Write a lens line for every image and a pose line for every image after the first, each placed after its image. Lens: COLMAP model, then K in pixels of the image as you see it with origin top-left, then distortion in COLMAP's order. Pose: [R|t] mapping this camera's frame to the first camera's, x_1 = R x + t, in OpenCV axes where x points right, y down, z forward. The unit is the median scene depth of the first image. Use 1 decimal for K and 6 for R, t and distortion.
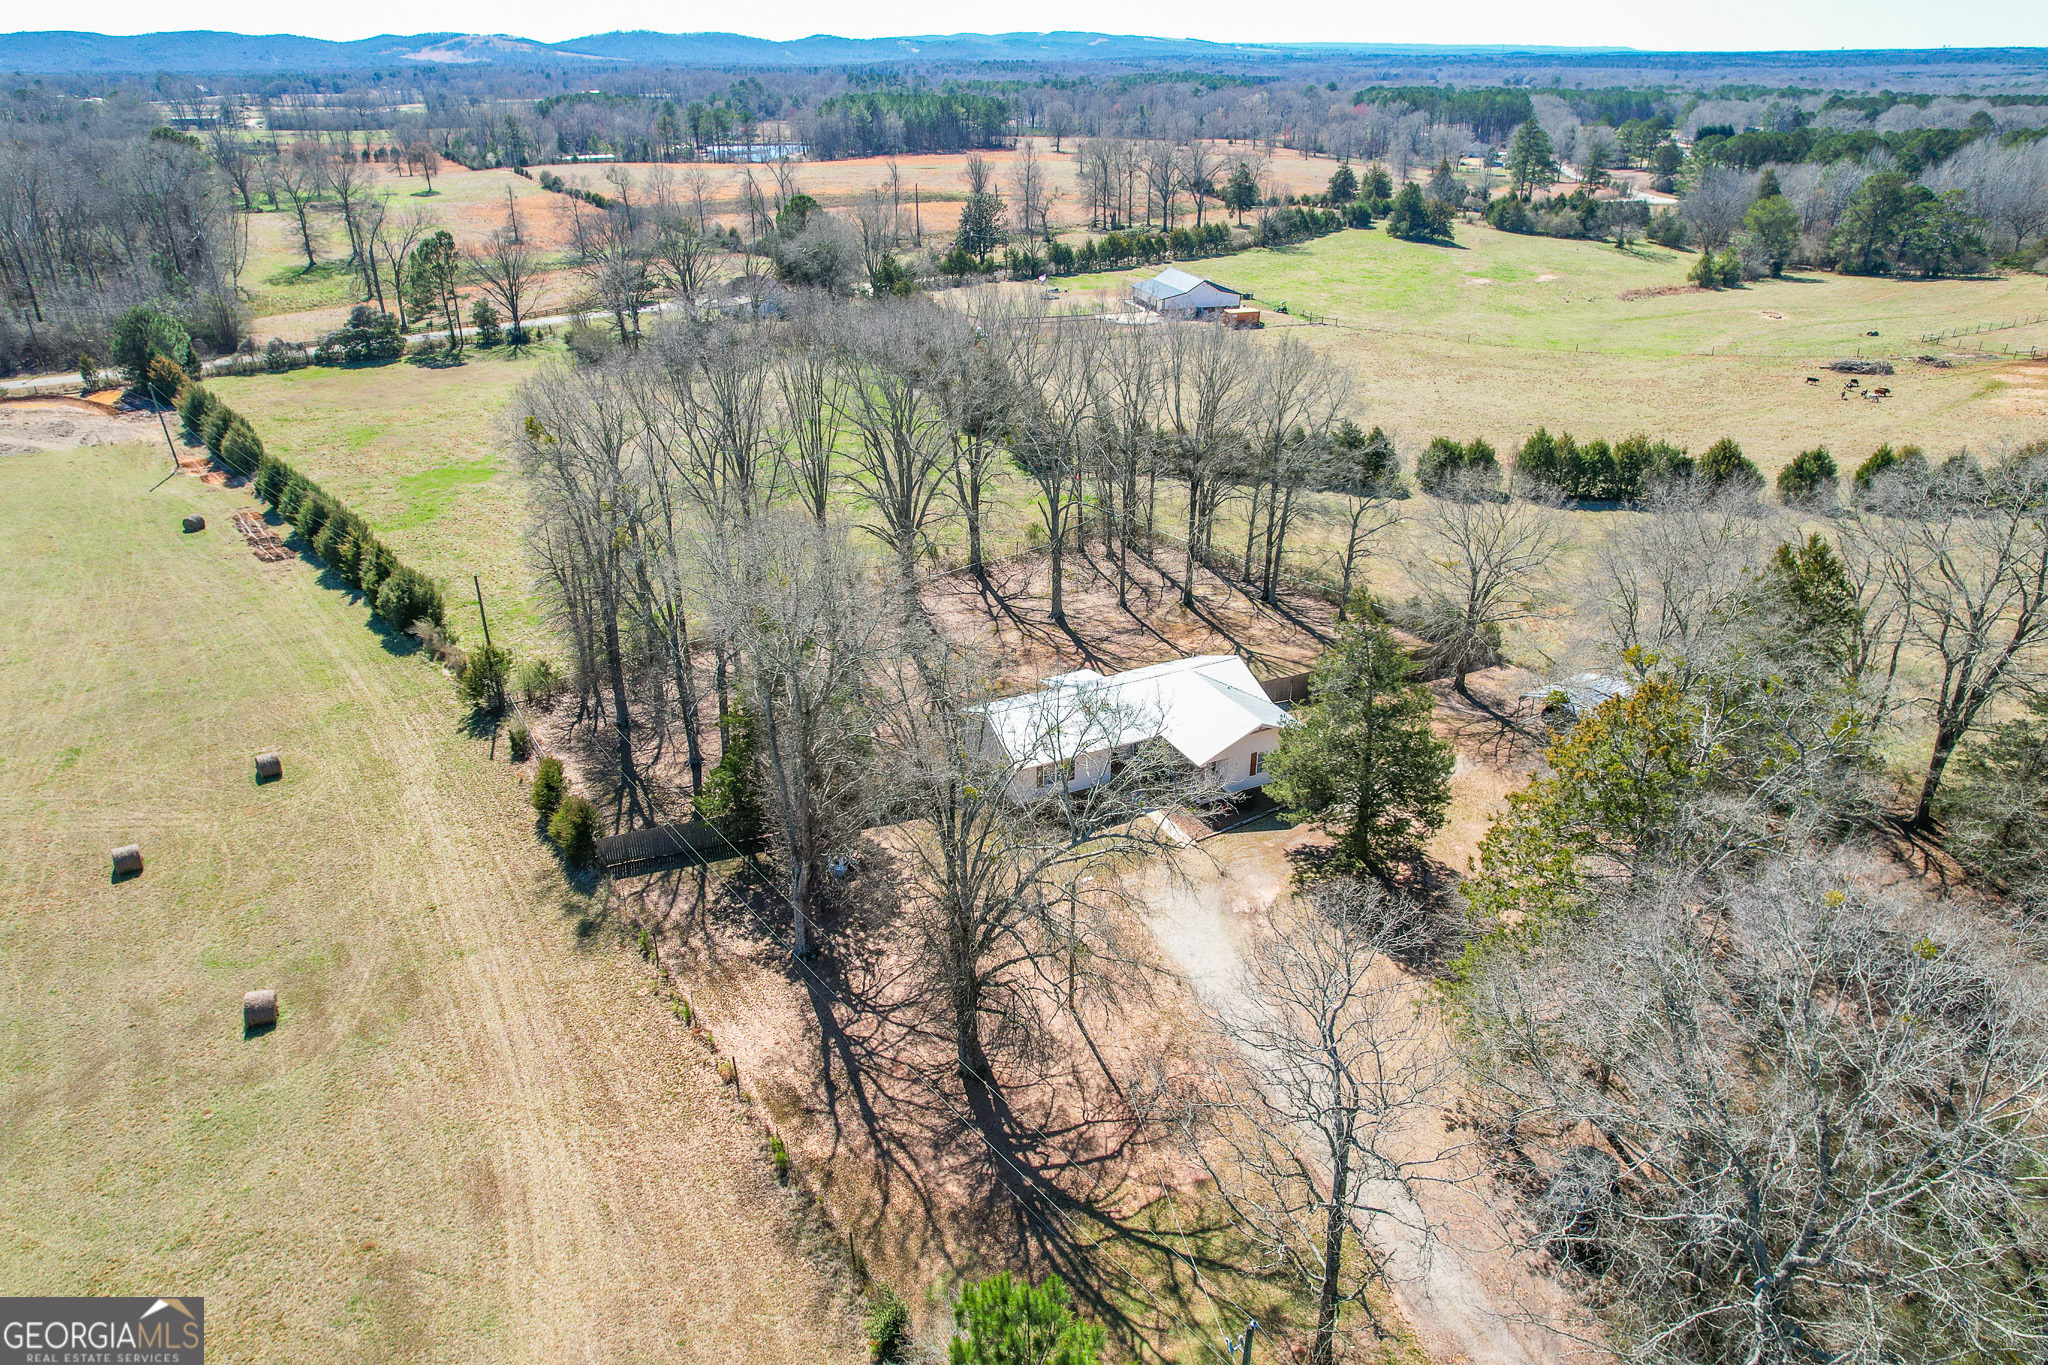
lens RADIAL K [[1313.6, 0, 1027.2], [0, 1313.6, 680.4], [0, 0, 1]] dist [-0.082395, 0.077959]
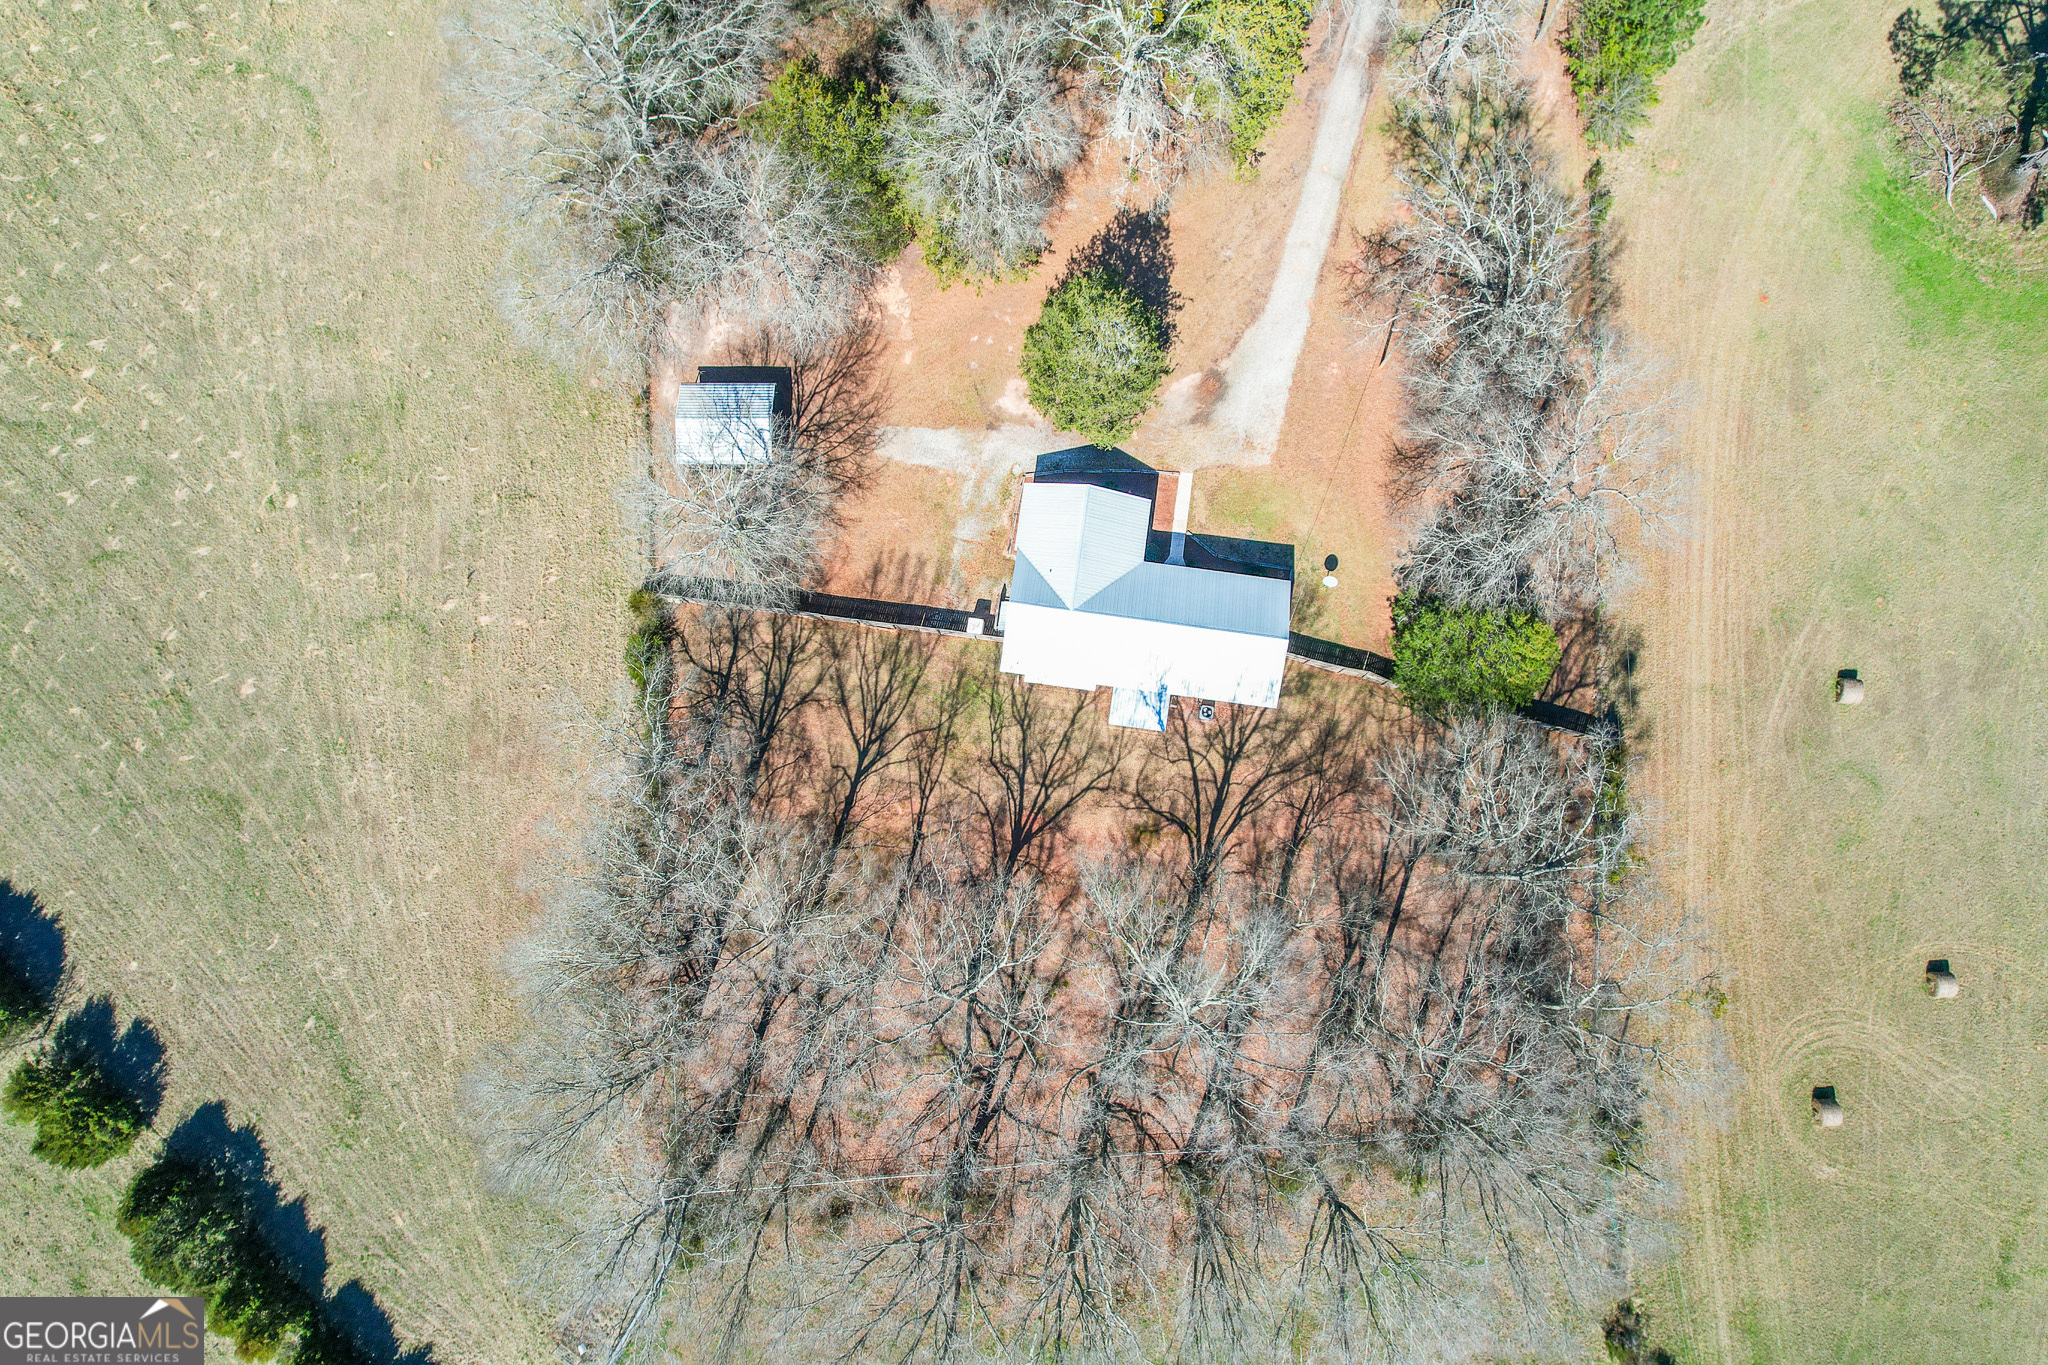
lens RADIAL K [[1313.6, 0, 1027.2], [0, 1313.6, 680.4], [0, 0, 1]] dist [-0.082395, 0.077959]
pose [[-0.830182, -0.552550, 0.074075, 0.032503], [0.251988, -0.253393, 0.933967, -0.689036], [-0.497293, 0.794028, 0.349598, 0.502550]]
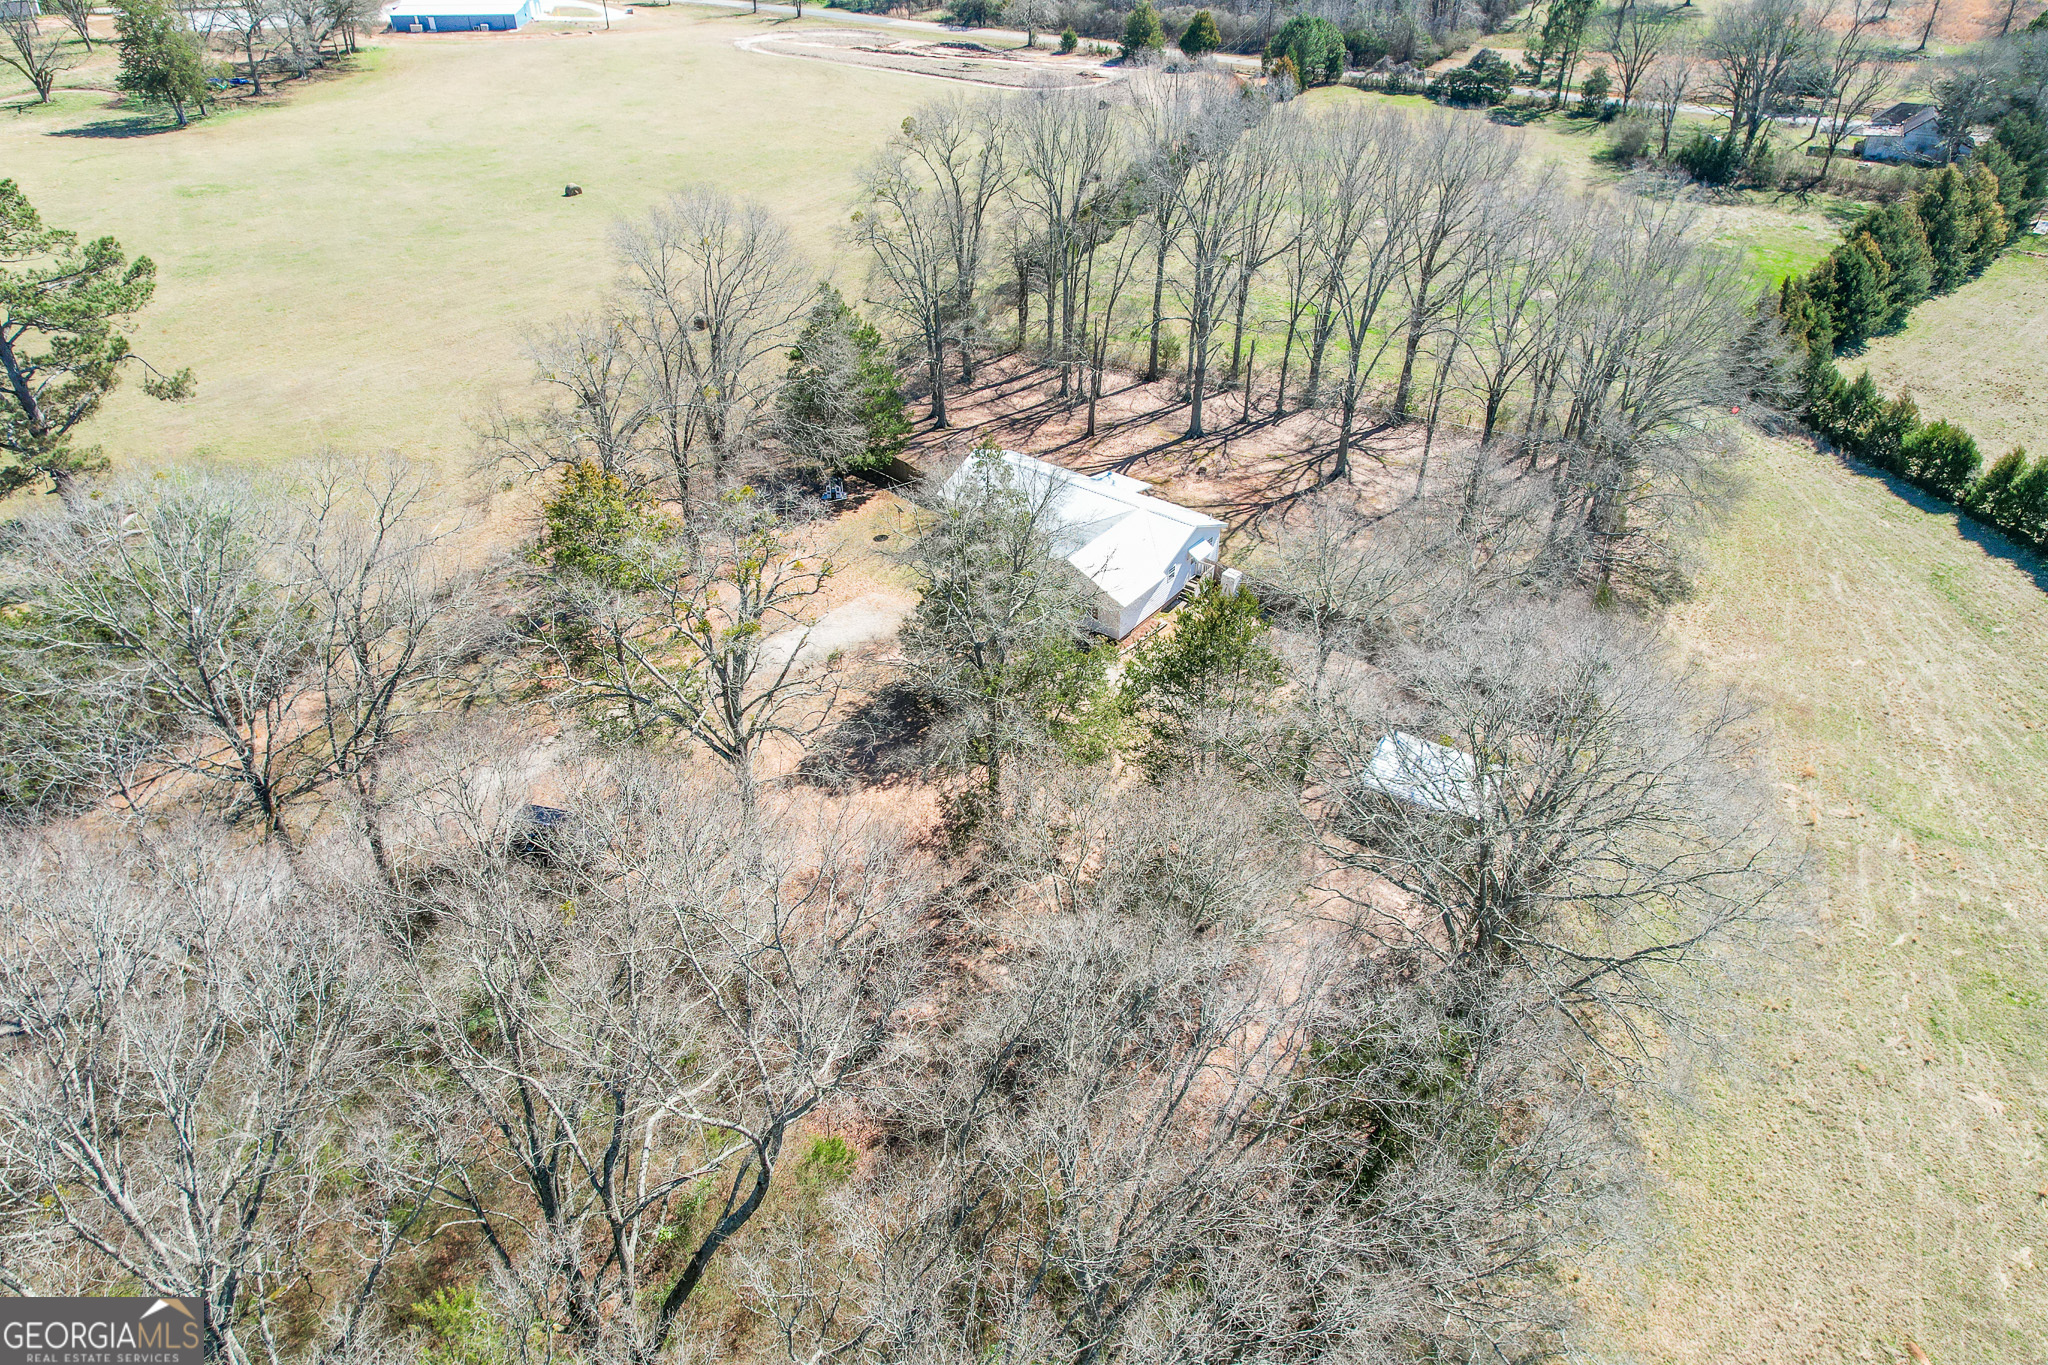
lens RADIAL K [[1313.6, 0, 1027.2], [0, 1313.6, 680.4], [0, 0, 1]] dist [-0.082395, 0.077959]
pose [[0.453619, 0.525793, -0.719564, 0.625258], [-0.395372, 0.842339, 0.366260, -0.165486], [0.798693, 0.118353, 0.589984, 0.245041]]
